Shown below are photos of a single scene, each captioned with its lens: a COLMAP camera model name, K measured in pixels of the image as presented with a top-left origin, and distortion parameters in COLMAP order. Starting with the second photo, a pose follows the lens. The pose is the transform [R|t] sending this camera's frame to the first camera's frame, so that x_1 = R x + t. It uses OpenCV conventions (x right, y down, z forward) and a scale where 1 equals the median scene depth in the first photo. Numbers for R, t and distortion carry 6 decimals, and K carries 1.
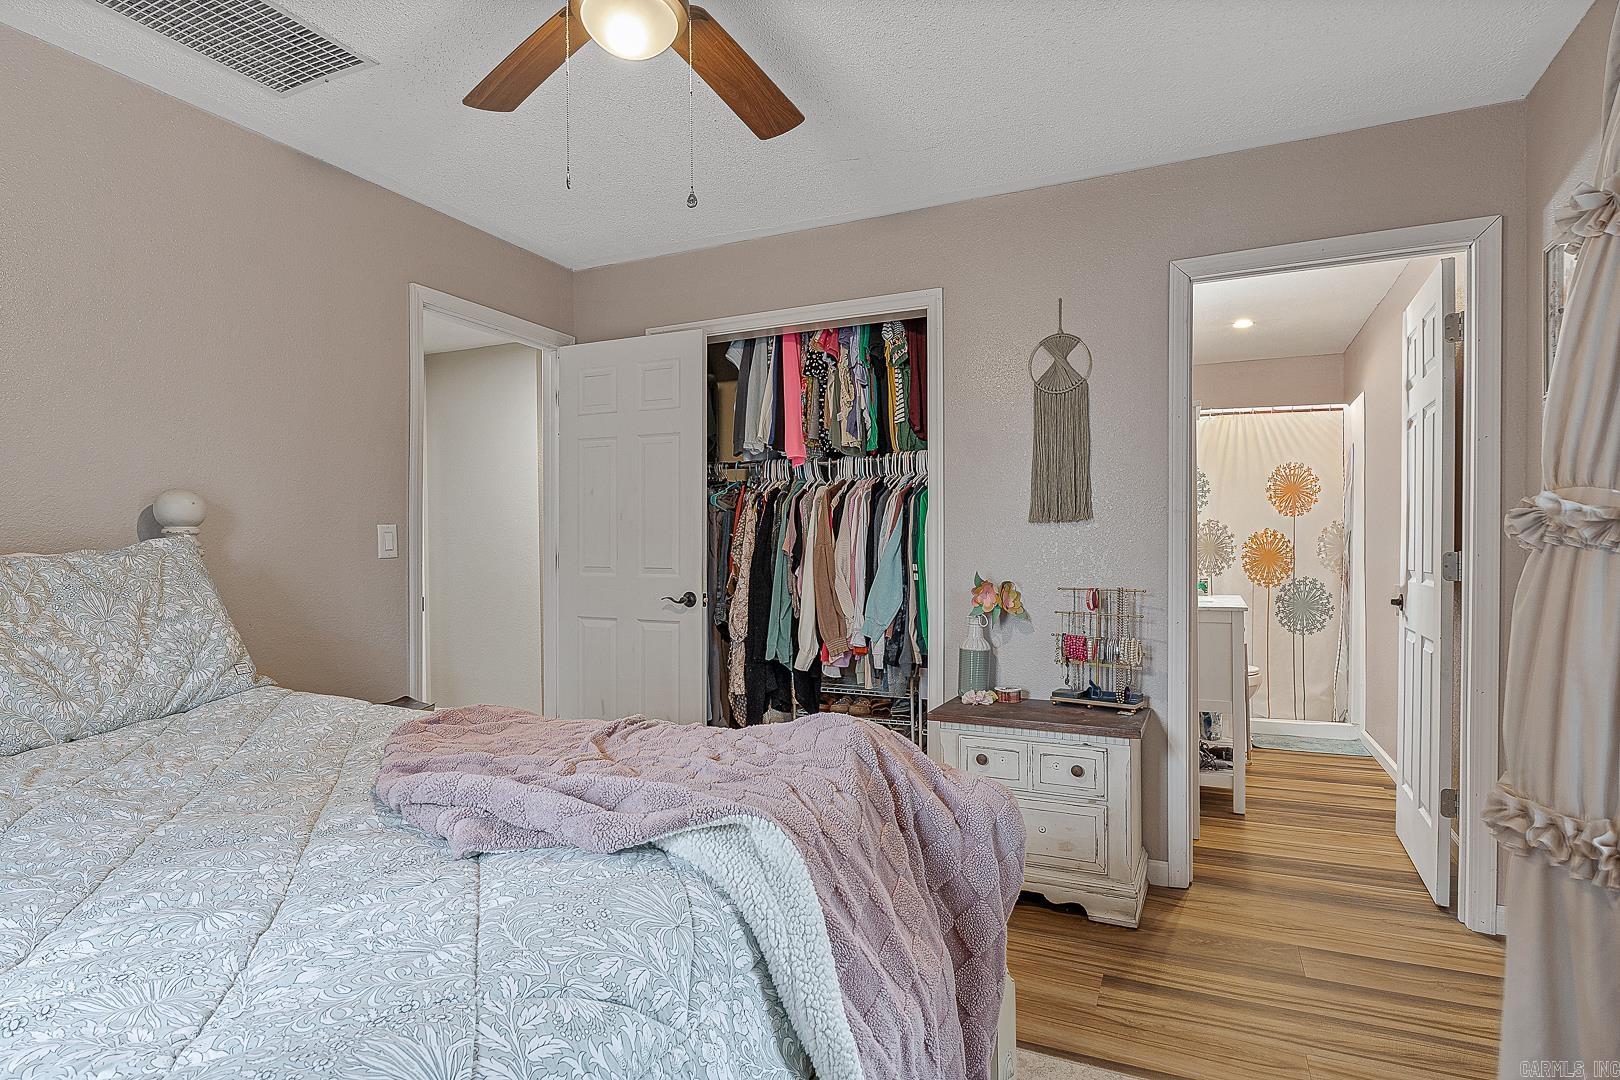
lens RADIAL K [[828.0, 0, 810.0], [0, 828.0, 540.0], [0, 0, 1]] dist [0.002600, 0.000231]
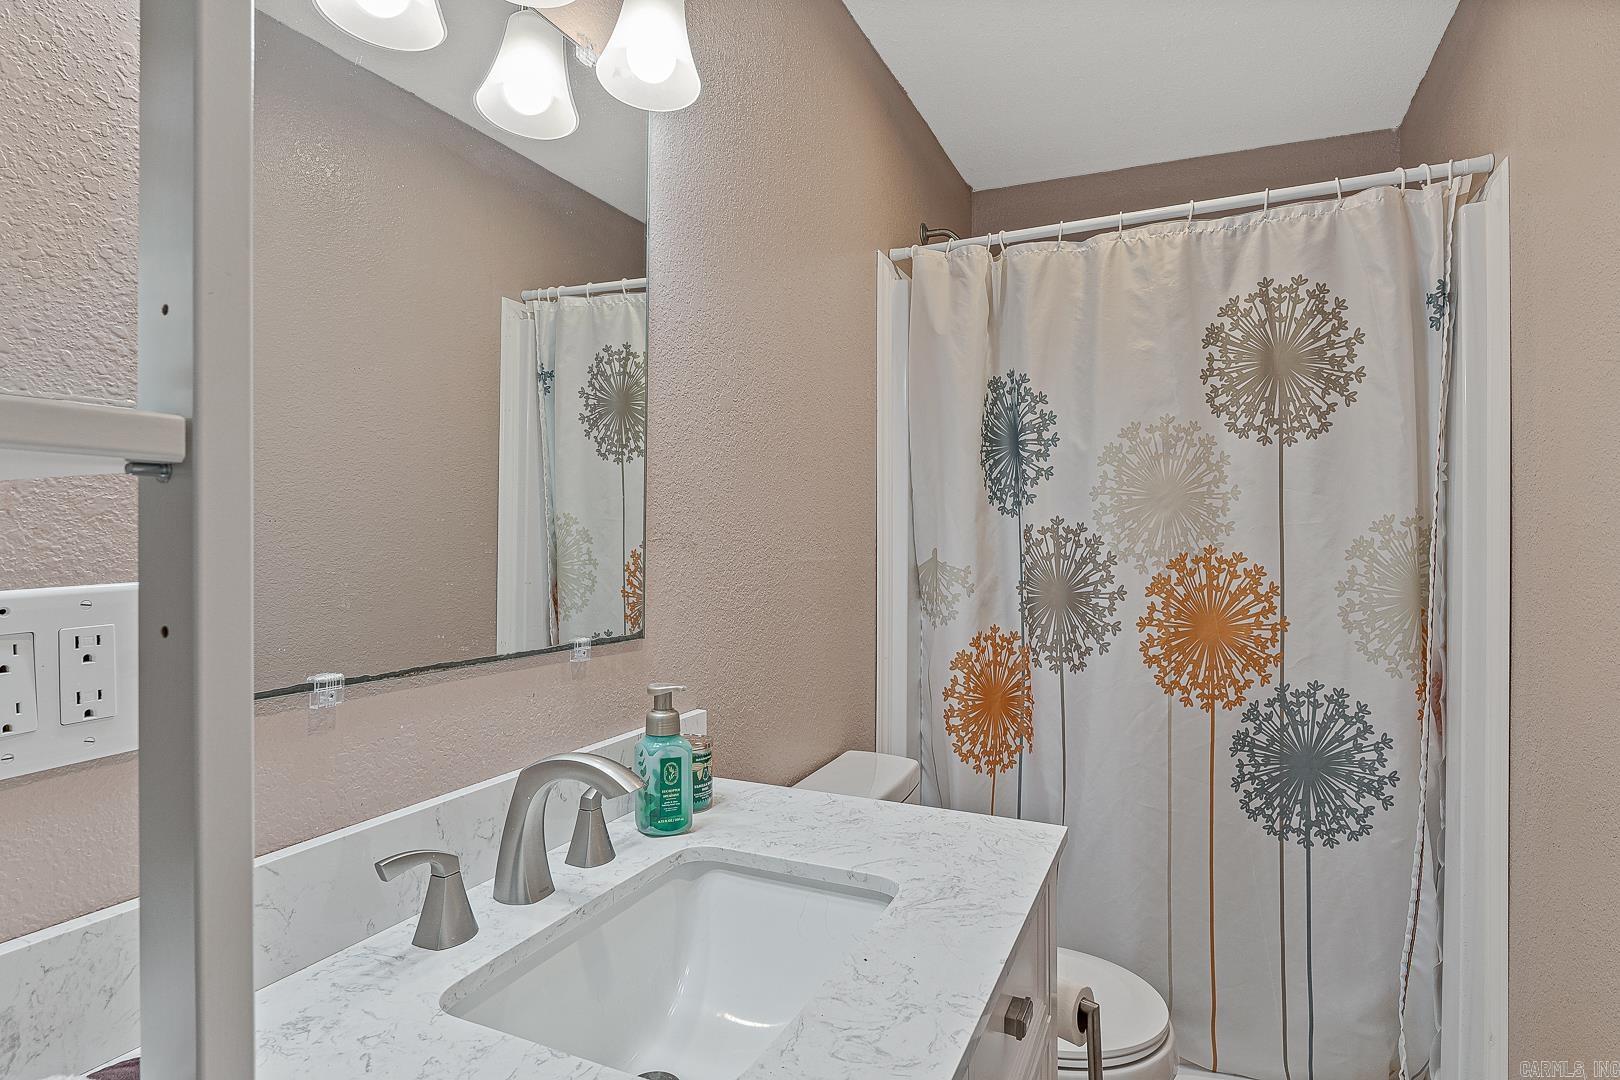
lens RADIAL K [[854.3, 0, 803.4], [0, 854.3, 522.6], [0, 0, 1]] dist [-0.004854, -0.000221]
pose [[0.999431, 0.009745, 0.032296, 0.366288], [-0.008831, 0.999560, -0.028319, -0.010889], [-0.032558, 0.028017, 0.999077, 0.638998]]
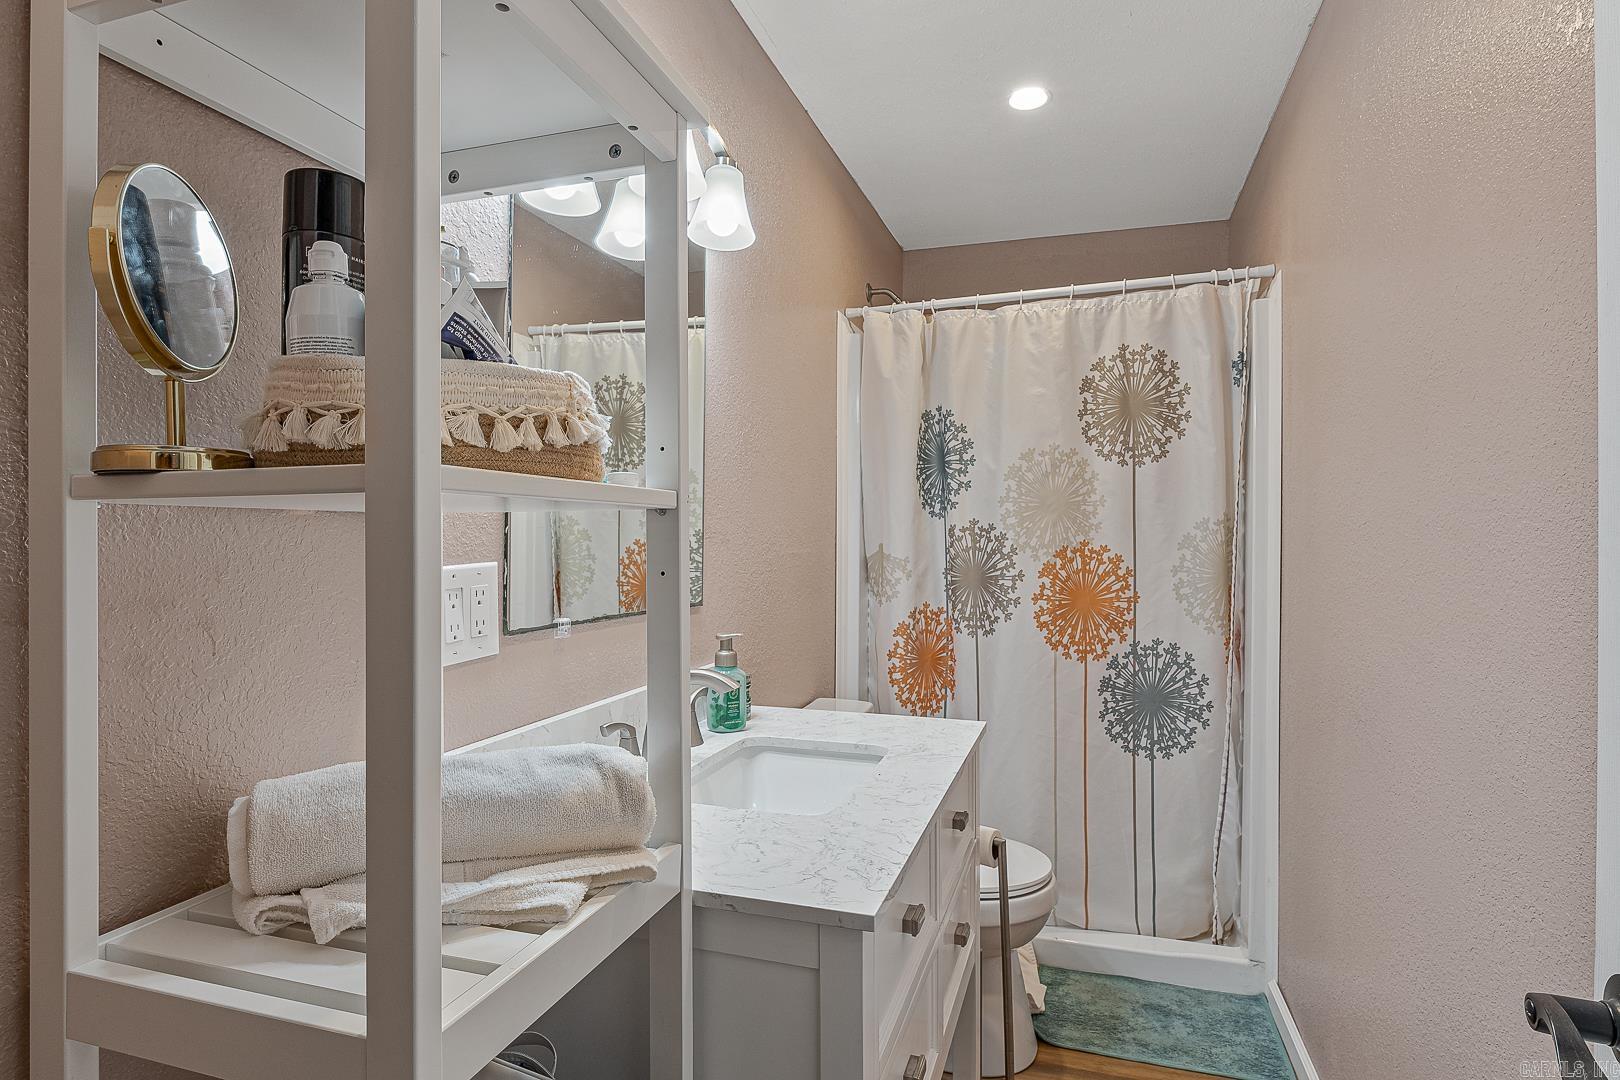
lens RADIAL K [[838.3, 0, 810.0], [0, 838.3, 540.0], [0, 0, 1]] dist [0.002429, 0.000004]
pose [[0.989929, 0.003824, 0.141510, 0.326703], [-0.003028, 0.999978, -0.005839, -0.009677], [-0.141529, 0.005352, 0.989920, 0.541610]]
